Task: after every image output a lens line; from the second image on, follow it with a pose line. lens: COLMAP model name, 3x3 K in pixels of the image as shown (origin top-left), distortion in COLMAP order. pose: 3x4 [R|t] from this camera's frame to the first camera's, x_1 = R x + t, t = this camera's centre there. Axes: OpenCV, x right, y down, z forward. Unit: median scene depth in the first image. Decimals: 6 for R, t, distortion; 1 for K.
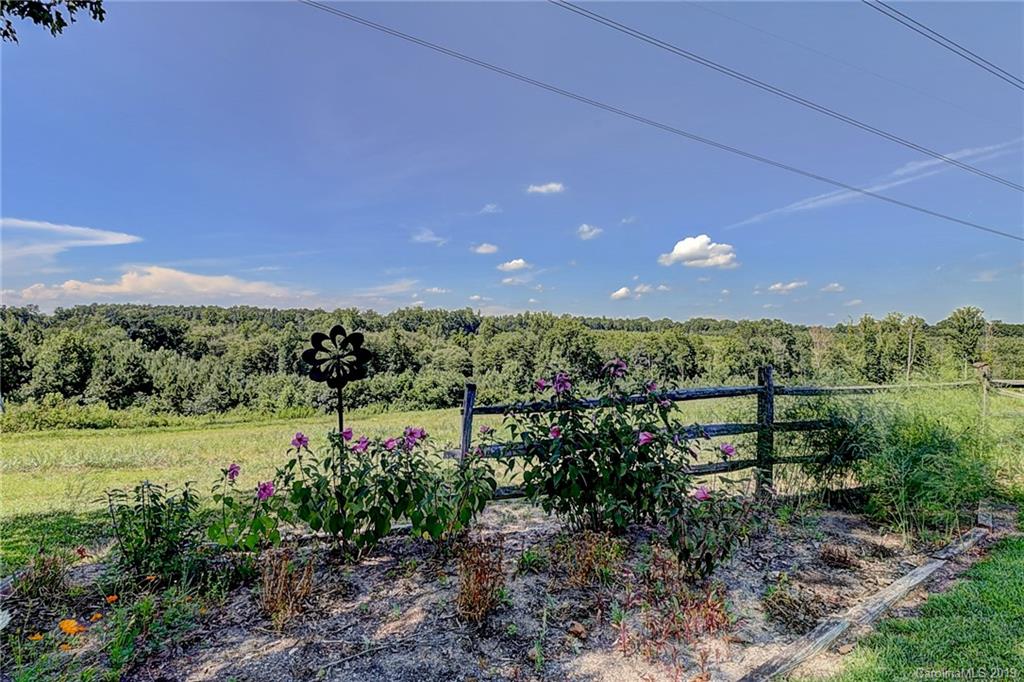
lens RADIAL K [[475.2, 0, 512.0], [0, 475.2, 340.8], [0, 0, 1]] dist [-0.013863, -0.001385]
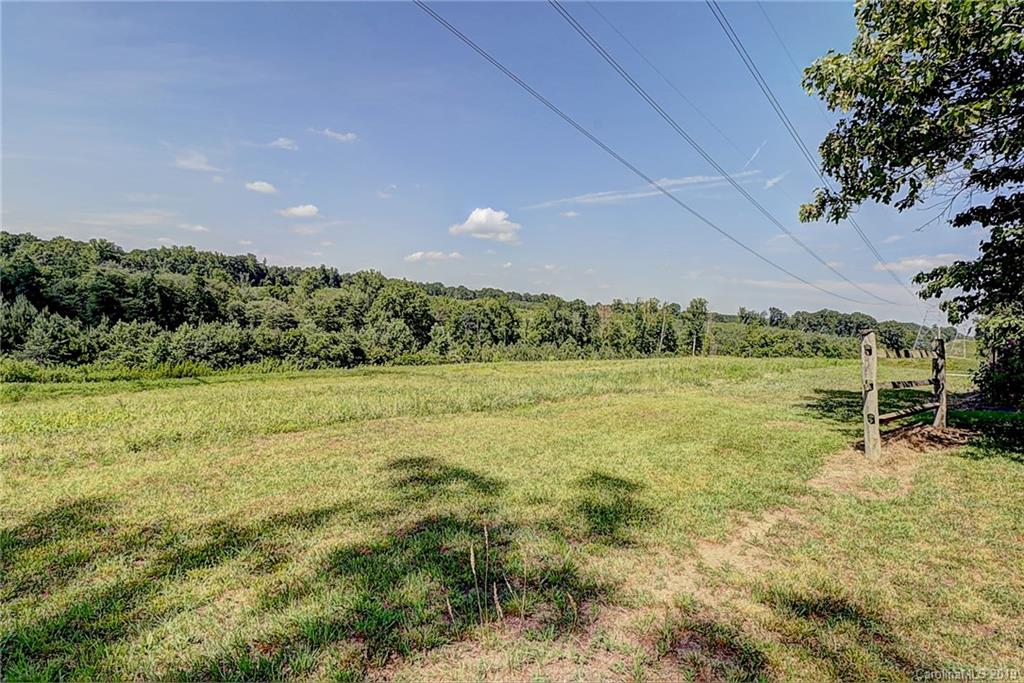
lens RADIAL K [[475.2, 0, 511.8], [0, 475.2, 343.4], [0, 0, 1]] dist [-0.013863, -0.001385]
pose [[0.896676, 0.033271, 0.441435, -0.111059], [-0.070275, 0.995225, 0.067738, 0.003041], [-0.437073, -0.091761, 0.894733, -0.005342]]
